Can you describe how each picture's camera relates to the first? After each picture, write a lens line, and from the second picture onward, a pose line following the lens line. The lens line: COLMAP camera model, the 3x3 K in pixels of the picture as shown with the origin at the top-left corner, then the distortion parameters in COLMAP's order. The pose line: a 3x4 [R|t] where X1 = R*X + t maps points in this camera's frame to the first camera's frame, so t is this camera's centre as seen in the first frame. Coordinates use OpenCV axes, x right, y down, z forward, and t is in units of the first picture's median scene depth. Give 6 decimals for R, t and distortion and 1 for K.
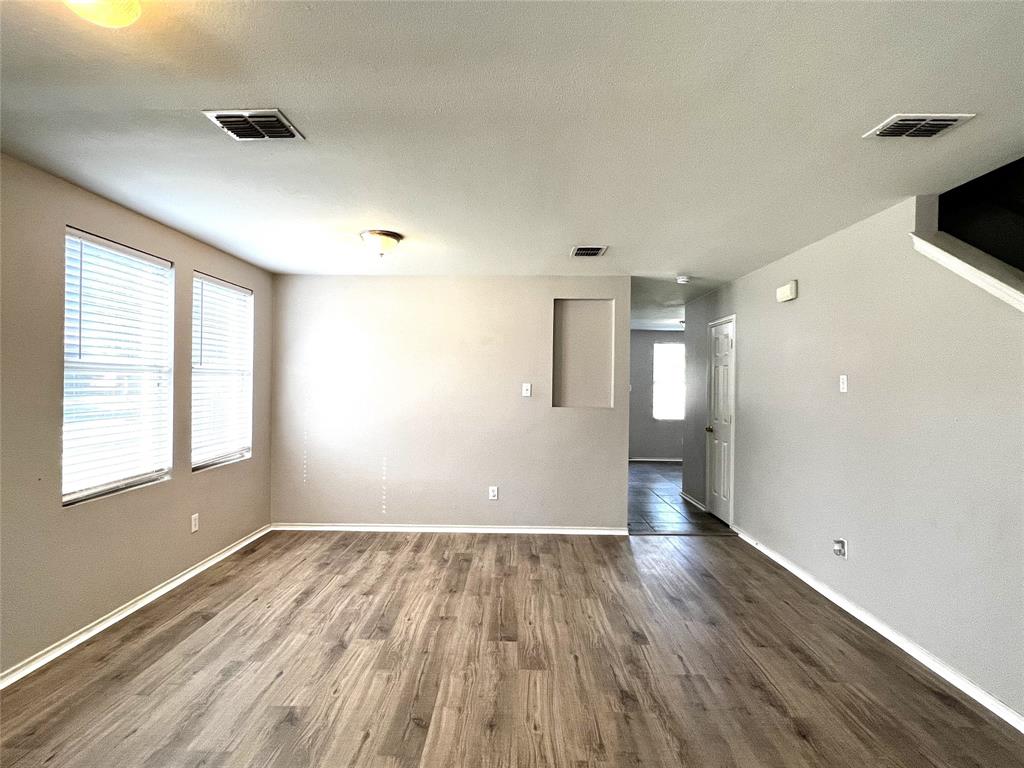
lens RADIAL K [[495.1, 0, 508.3], [0, 495.1, 385.3], [0, 0, 1]] dist [0.002836, -0.000147]
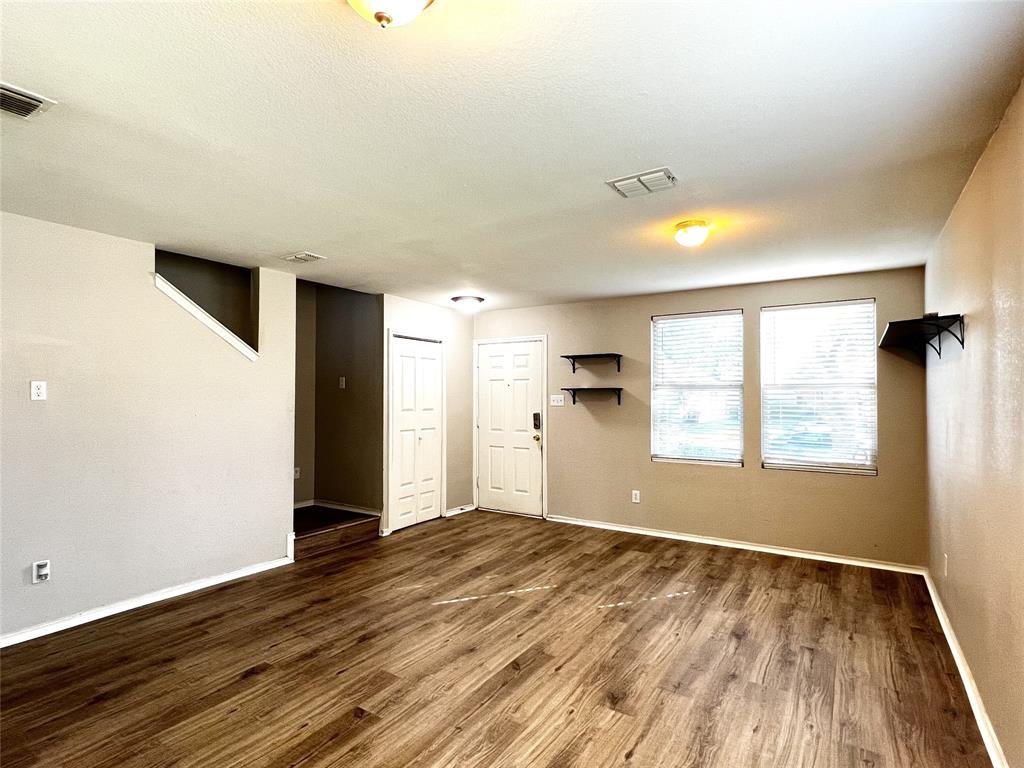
lens RADIAL K [[495.1, 0, 507.9], [0, 495.1, 381.9], [0, 0, 1]] dist [0.002836, -0.000147]
pose [[-0.824281, 0.002333, 0.566177, -0.798433], [-0.008090, 0.999841, -0.015898, -0.011980], [-0.566124, -0.017685, -0.824131, 1.885576]]
